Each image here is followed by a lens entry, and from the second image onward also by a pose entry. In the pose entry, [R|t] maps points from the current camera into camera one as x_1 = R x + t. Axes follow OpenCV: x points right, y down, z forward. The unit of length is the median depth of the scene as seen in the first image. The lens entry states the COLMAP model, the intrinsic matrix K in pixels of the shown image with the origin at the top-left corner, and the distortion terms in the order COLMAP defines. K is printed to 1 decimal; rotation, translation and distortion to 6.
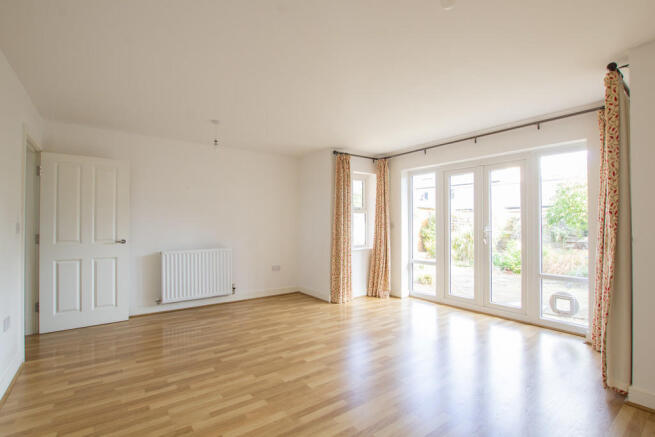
lens RADIAL K [[310.3, 0, 331.6], [0, 310.3, 224.9], [0, 0, 1]] dist [-0.001592, -0.000094]
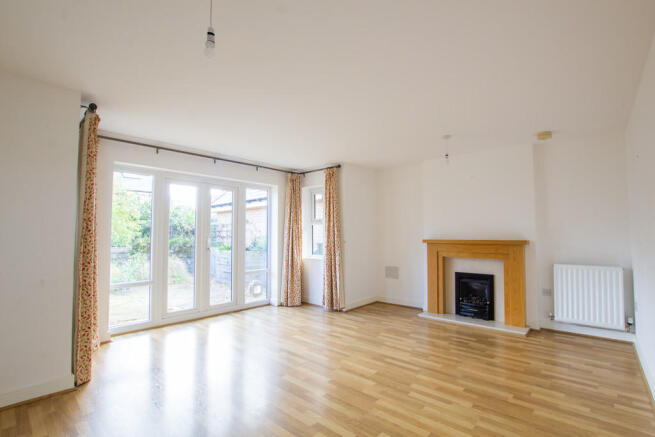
lens RADIAL K [[310.3, 0, 331.6], [0, 310.3, 224.9], [0, 0, 1]] dist [-0.001592, -0.000094]
pose [[-0.216459, 0.039781, 0.975481, -1.019367], [0.001141, 0.999179, -0.040494, 0.005982], [-0.976291, -0.007653, -0.216326, 1.198888]]
